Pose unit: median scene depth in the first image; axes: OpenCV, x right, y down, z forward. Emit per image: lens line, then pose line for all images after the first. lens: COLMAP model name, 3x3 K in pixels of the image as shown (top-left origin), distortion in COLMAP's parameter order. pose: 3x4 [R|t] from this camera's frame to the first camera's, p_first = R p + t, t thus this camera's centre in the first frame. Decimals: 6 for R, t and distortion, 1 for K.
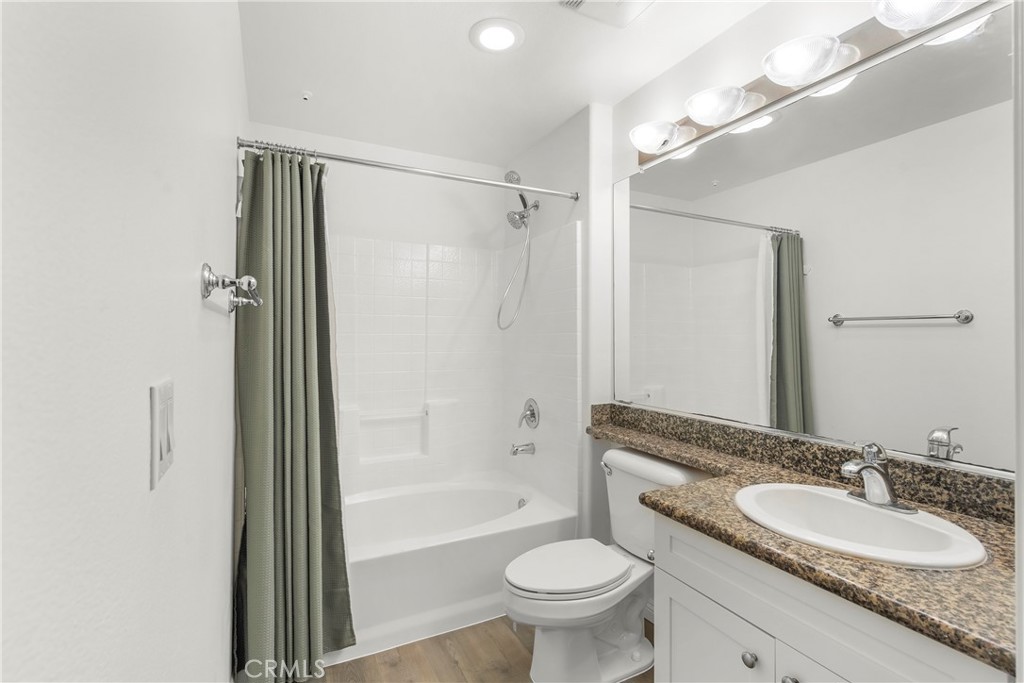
lens RADIAL K [[466.0, 0, 510.0], [0, 466.0, 345.0], [0, 0, 1]] dist [-0.003495, 0.000142]
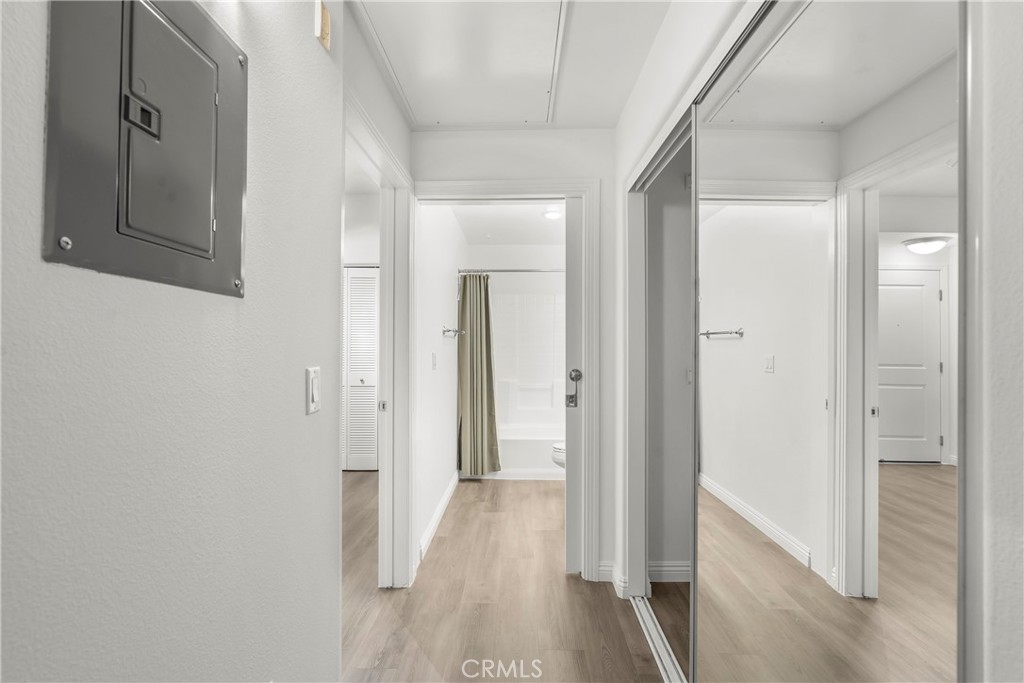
lens RADIAL K [[466.0, 0, 510.0], [0, 466.0, 345.0], [0, 0, 1]] dist [-0.003495, 0.000142]
pose [[0.883504, -0.008395, -0.468348, 0.869316], [0.004869, 0.999950, -0.008738, 0.005118], [0.468398, 0.005440, 0.883501, -1.145934]]
